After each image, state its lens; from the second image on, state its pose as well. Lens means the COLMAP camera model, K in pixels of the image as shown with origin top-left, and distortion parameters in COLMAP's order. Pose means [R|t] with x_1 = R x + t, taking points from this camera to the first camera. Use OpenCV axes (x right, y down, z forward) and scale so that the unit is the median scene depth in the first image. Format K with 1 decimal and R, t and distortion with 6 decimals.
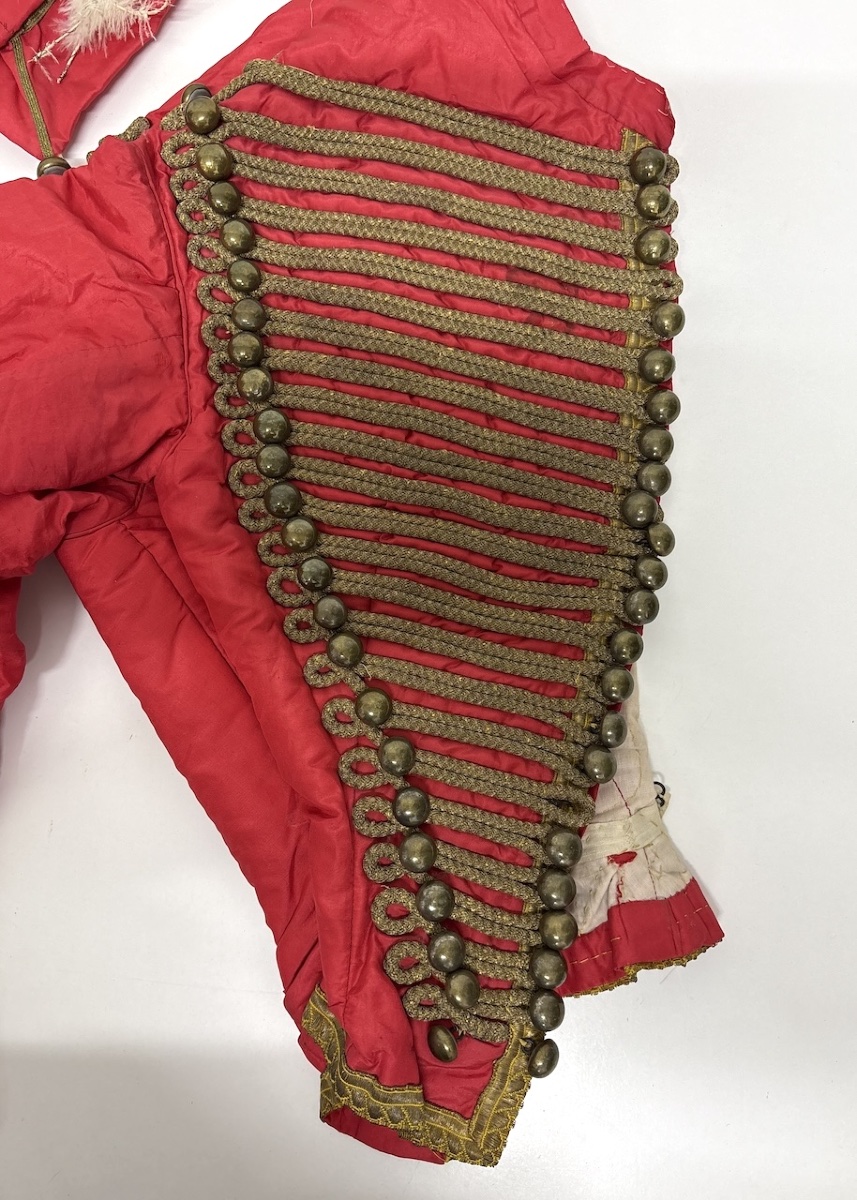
lens RADIAL K [[942.2, 0, 431.4], [0, 942.2, 602.9], [0, 0, 1]] dist [0.040659, 0.003571]
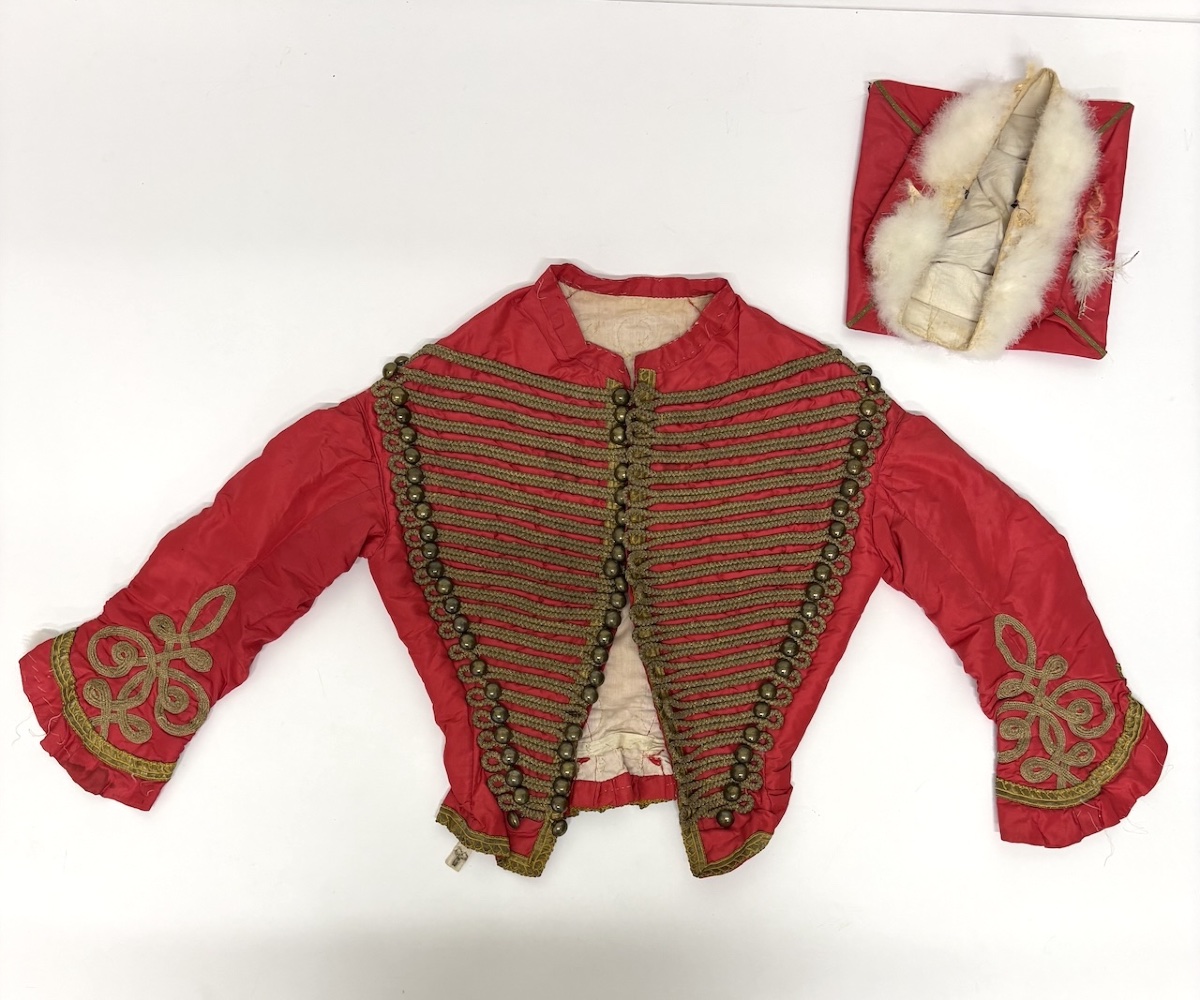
lens RADIAL K [[1294.3, 0, 644.0], [0, 1294.3, 475.3], [0, 0, 1]] dist [-0.009713, 0.000000]
pose [[0.996885, -0.016059, 0.077221, 0.078995], [0.025090, 0.992762, -0.117446, 0.027646], [-0.074776, 0.119017, 0.990072, -1.807112]]
